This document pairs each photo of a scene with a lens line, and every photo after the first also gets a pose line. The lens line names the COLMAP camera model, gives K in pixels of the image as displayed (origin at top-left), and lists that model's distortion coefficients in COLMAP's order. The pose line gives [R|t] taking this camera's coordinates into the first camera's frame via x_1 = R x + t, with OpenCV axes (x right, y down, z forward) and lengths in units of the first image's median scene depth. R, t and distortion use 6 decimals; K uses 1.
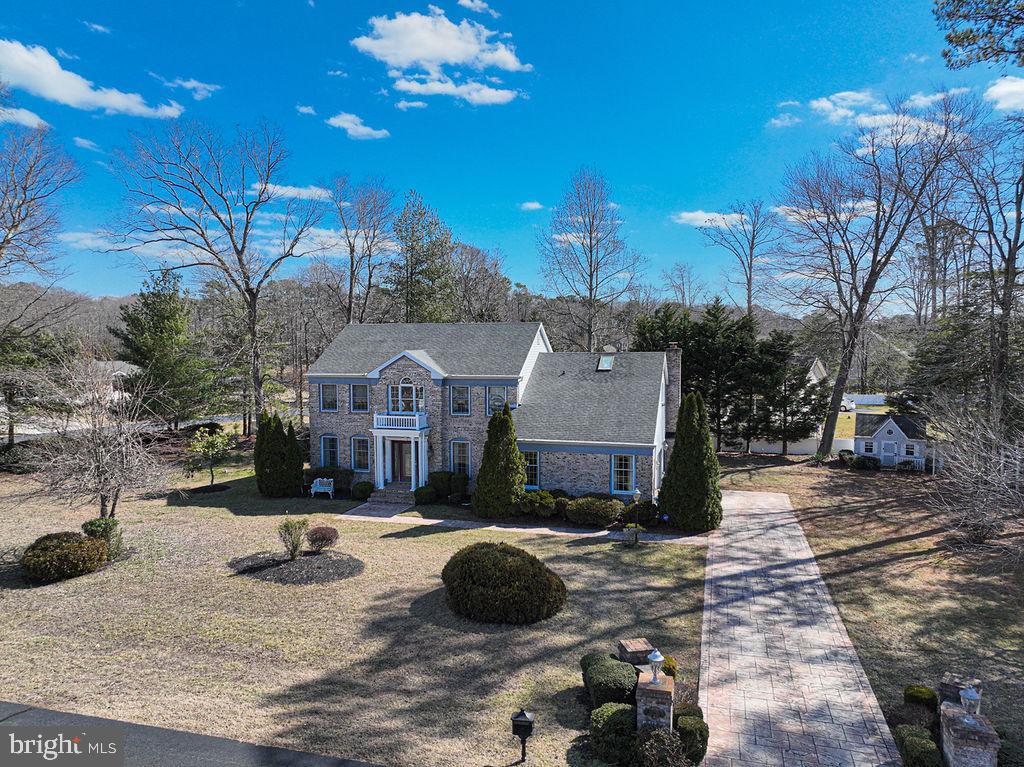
lens RADIAL K [[723.2, 0, 512.0], [0, 723.2, 383.5], [0, 0, 1]] dist [0.005014, 0.007714]
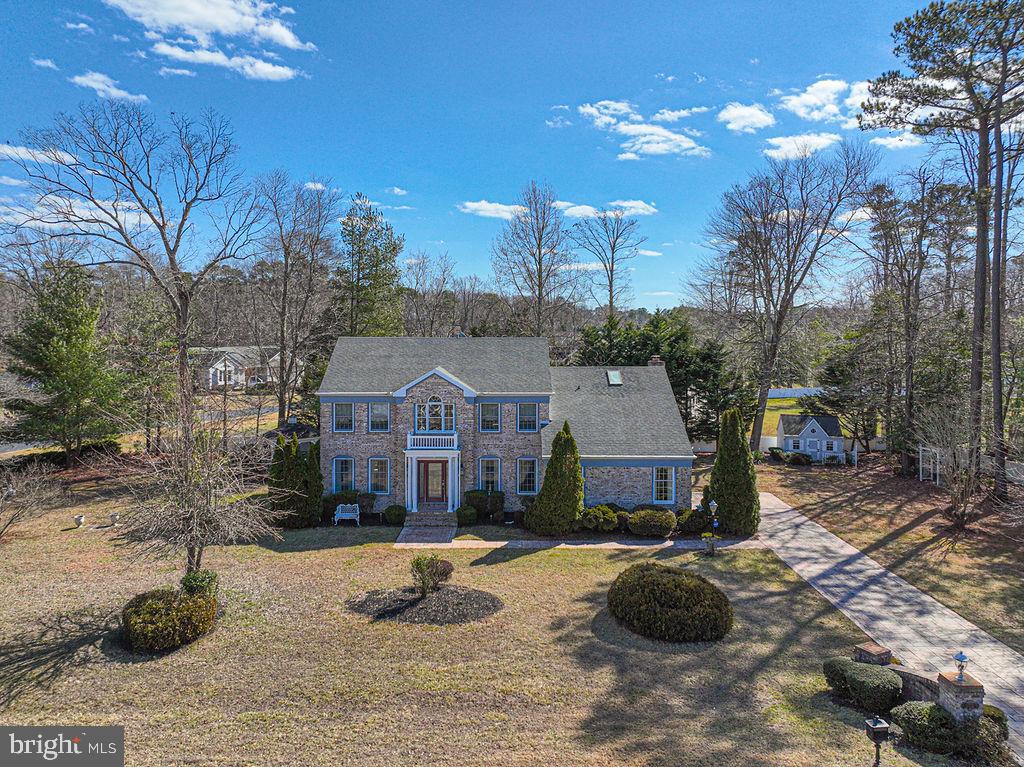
lens RADIAL K [[741.6, 0, 510.7], [0, 741.6, 321.2], [0, 0, 1]] dist [-0.007444, 0.021149]
pose [[0.959415, 0.007570, 0.281895, -0.409733], [0.011774, 0.997693, -0.066864, -0.050317], [-0.281751, 0.067470, 0.957113, -0.006380]]
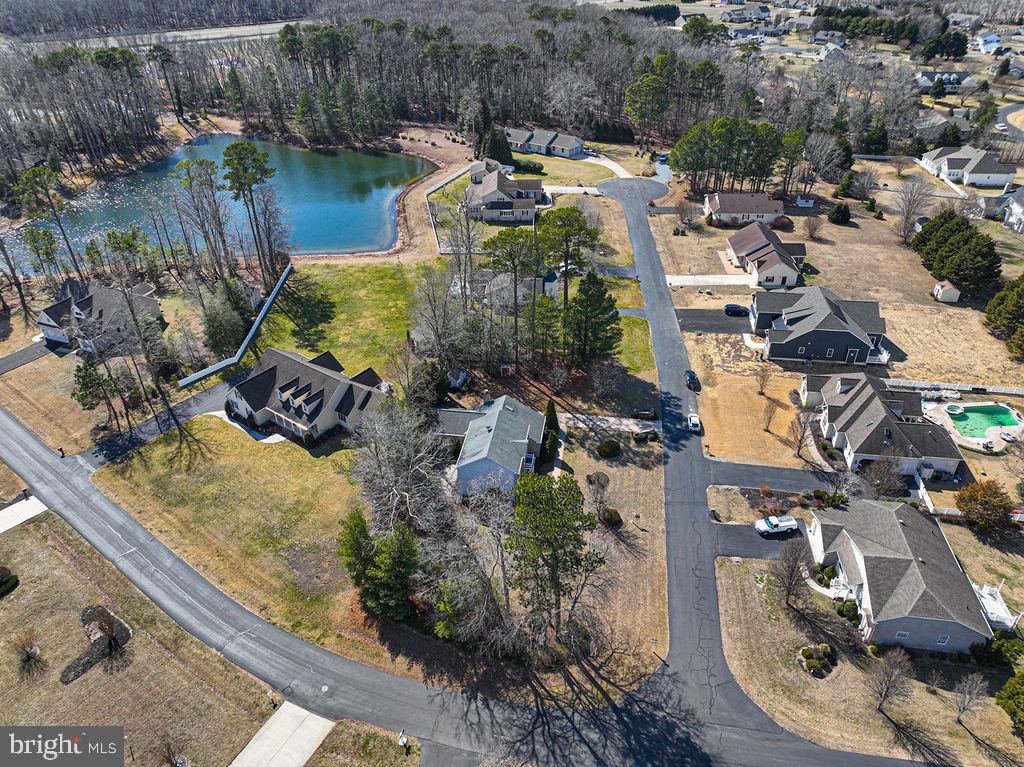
lens RADIAL K [[718.7, 0, 512.0], [0, 718.7, 383.5], [0, 0, 1]] dist [-0.002628, 0.002303]
pose [[-0.129816, -0.538524, 0.832550, -3.065018], [0.070258, 0.832549, 0.549479, -2.326029], [-0.989046, 0.129825, -0.070242, 1.514768]]
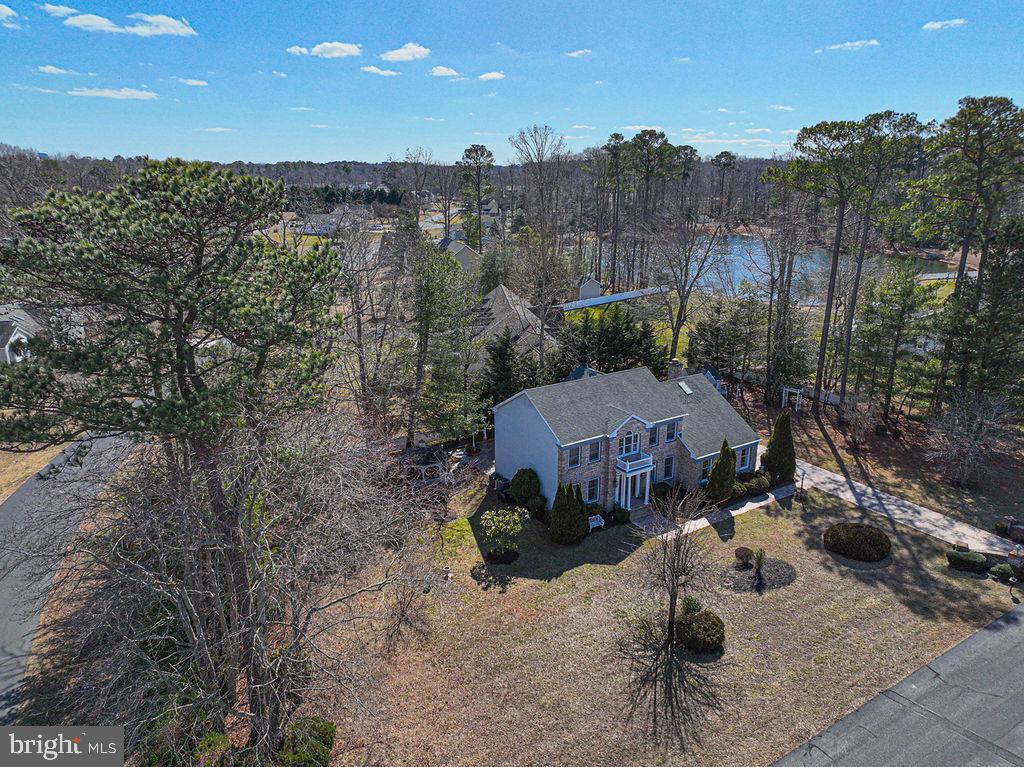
lens RADIAL K [[718.7, 0, 512.0], [0, 718.7, 383.5], [0, 0, 1]] dist [-0.002628, 0.002303]
pose [[0.660623, -0.212764, 0.719937, -1.596163], [0.045533, 0.968588, 0.244466, -0.559964], [-0.749335, -0.128719, 0.649560, 0.328486]]
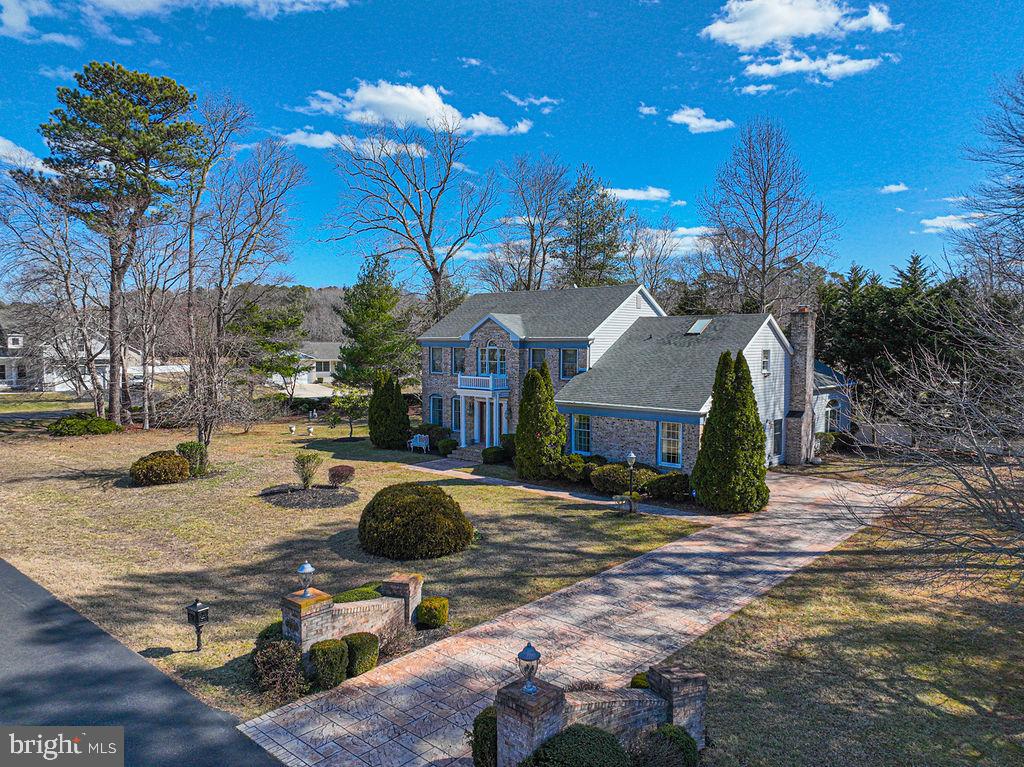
lens RADIAL K [[715.6, 0, 515.3], [0, 715.6, 431.6], [0, 0, 1]] dist [0.008965, 0.001983]
pose [[0.902265, 0.061316, -0.426800, 0.390006], [-0.032763, 0.996725, 0.073932, 0.054781], [0.429935, -0.052724, 0.901319, 0.133854]]
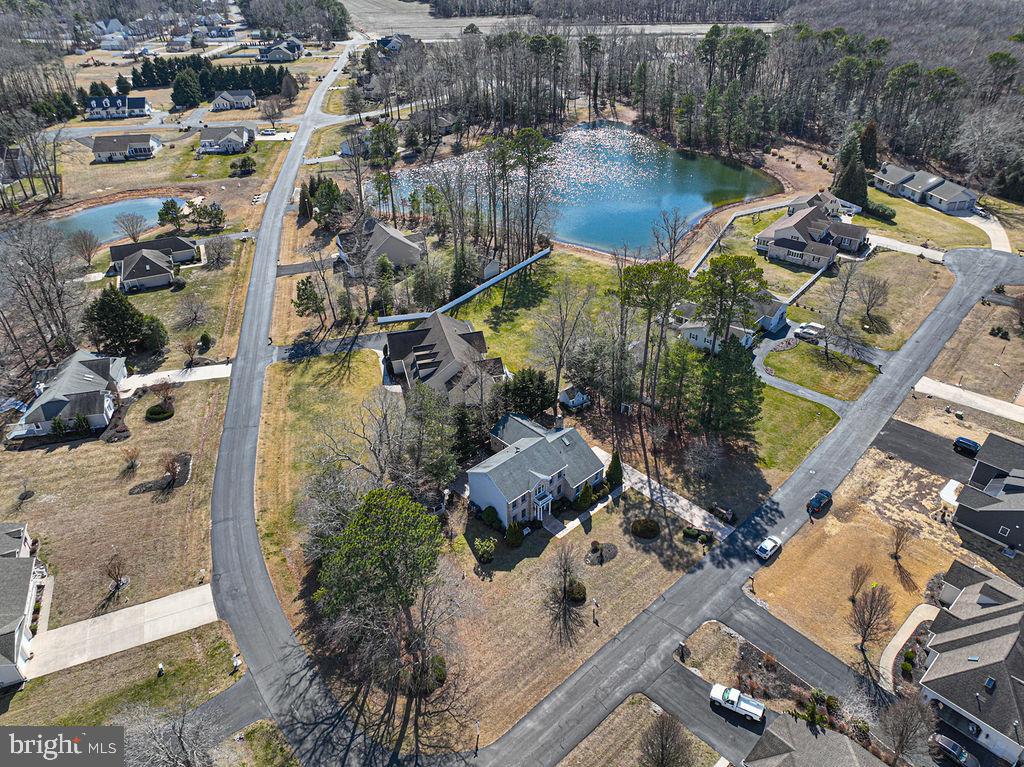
lens RADIAL K [[718.7, 0, 512.0], [0, 718.7, 383.5], [0, 0, 1]] dist [-0.002628, 0.002303]
pose [[0.516314, -0.468076, 0.717164, -2.522727], [0.064907, 0.856398, 0.512221, -2.227559], [-0.853936, -0.217918, 0.472552, -0.196451]]
